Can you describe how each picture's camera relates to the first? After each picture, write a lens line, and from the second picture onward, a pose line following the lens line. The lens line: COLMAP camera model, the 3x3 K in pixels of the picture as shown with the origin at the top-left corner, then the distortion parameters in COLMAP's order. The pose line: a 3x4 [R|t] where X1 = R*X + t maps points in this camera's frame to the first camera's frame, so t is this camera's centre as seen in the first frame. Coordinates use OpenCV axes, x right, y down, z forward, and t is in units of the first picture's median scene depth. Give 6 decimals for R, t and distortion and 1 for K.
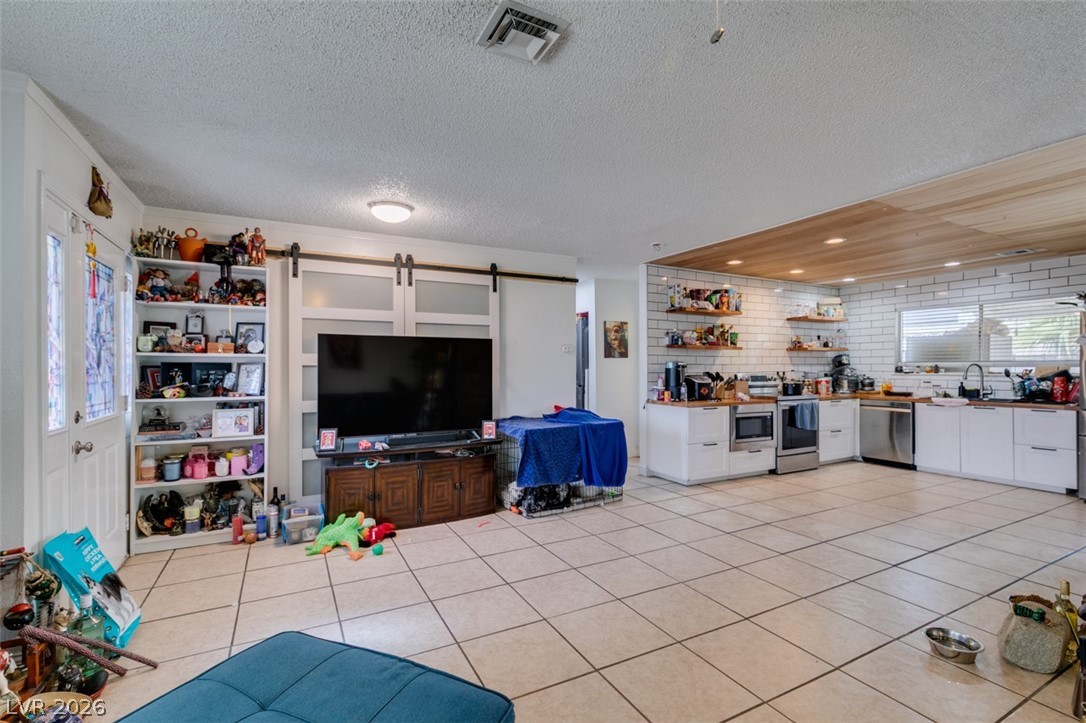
lens RADIAL K [[485.1, 0, 543.0], [0, 485.1, 365.9], [0, 0, 1]] dist [0.005101, -0.003412]
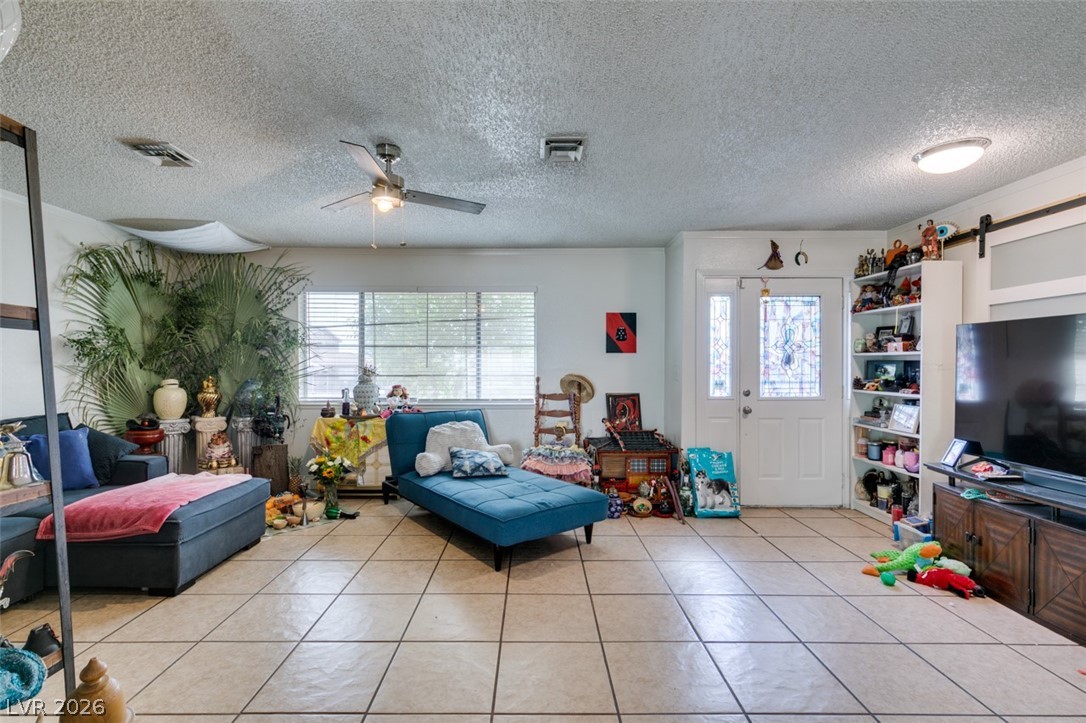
lens RADIAL K [[485.1, 0, 535.7], [0, 485.1, 366.3], [0, 0, 1]] dist [0.005101, -0.003412]
pose [[-0.464059, 0.002425, -0.885801, 0.391900], [-0.002506, 0.999989, 0.004051, 0.002151], [0.885801, 0.004100, -0.464048, 0.473926]]
